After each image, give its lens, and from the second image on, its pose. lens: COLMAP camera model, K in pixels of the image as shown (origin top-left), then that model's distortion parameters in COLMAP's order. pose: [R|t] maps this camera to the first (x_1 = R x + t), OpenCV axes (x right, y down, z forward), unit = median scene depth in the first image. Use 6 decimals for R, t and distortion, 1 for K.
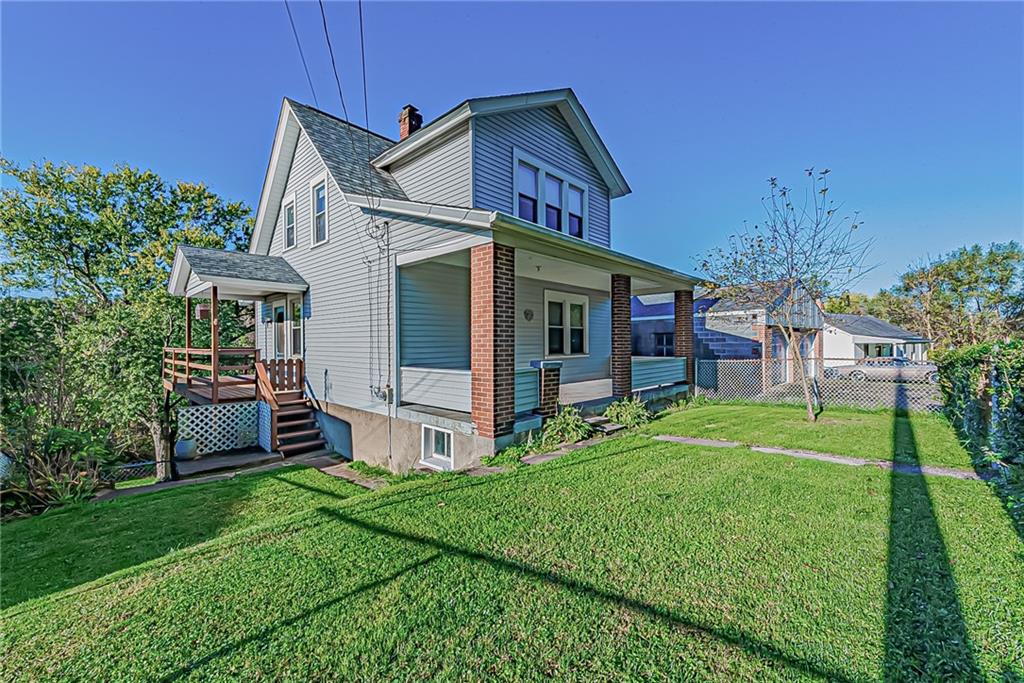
lens RADIAL K [[407.1, 0, 512.0], [0, 407.1, 339.5], [0, 0, 1]] dist [0.015998, -0.001887]
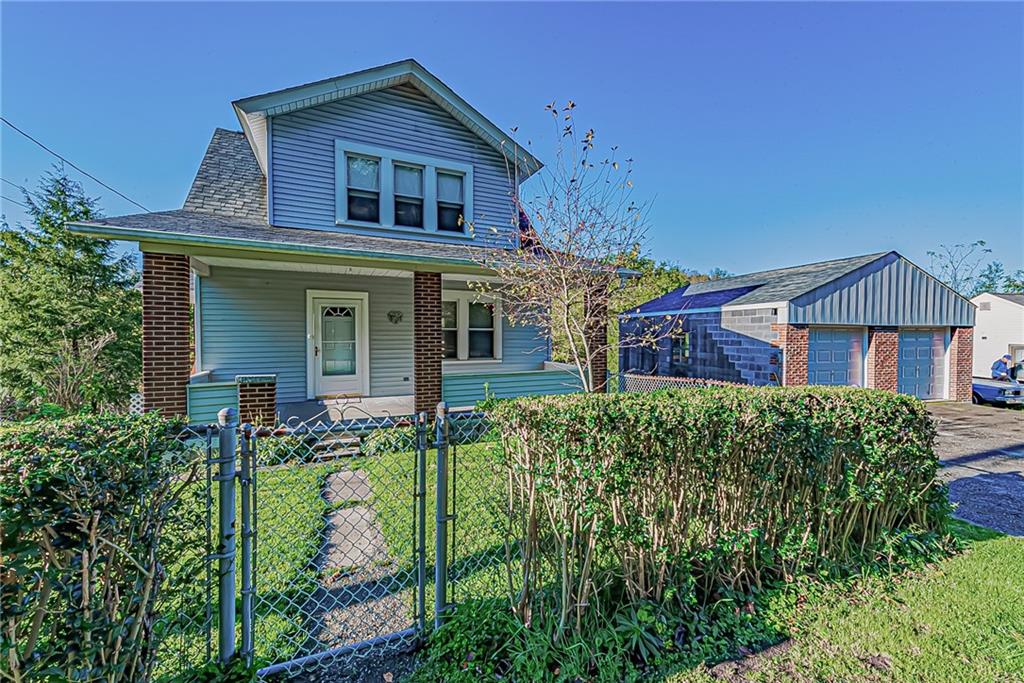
lens RADIAL K [[407.1, 0, 512.2], [0, 407.1, 342.7], [0, 0, 1]] dist [0.015998, -0.001887]
pose [[0.921084, 0.013757, -0.389122, 0.511746], [-0.002704, 0.999578, 0.028938, -0.023791], [0.389356, -0.025602, 0.920732, 0.192052]]
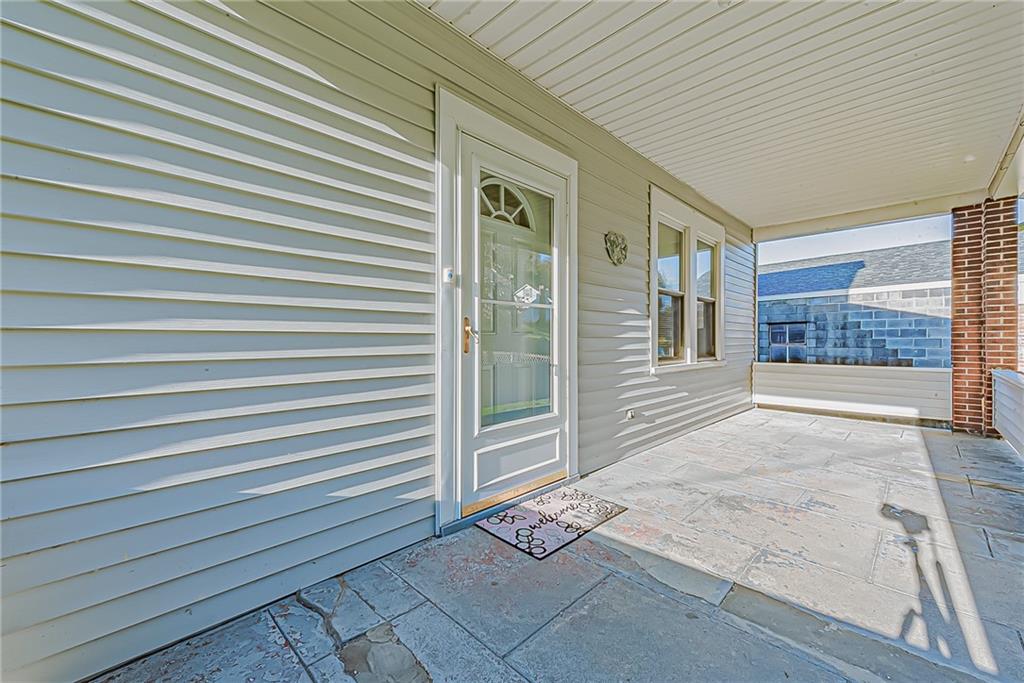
lens RADIAL K [[407.1, 0, 511.0], [0, 407.1, 344.0], [0, 0, 1]] dist [0.015998, -0.001887]
pose [[0.999749, -0.005302, -0.021780, -0.029487], [0.005384, 0.999979, 0.003733, 0.013743], [0.021760, -0.003849, 0.999756, 0.513405]]
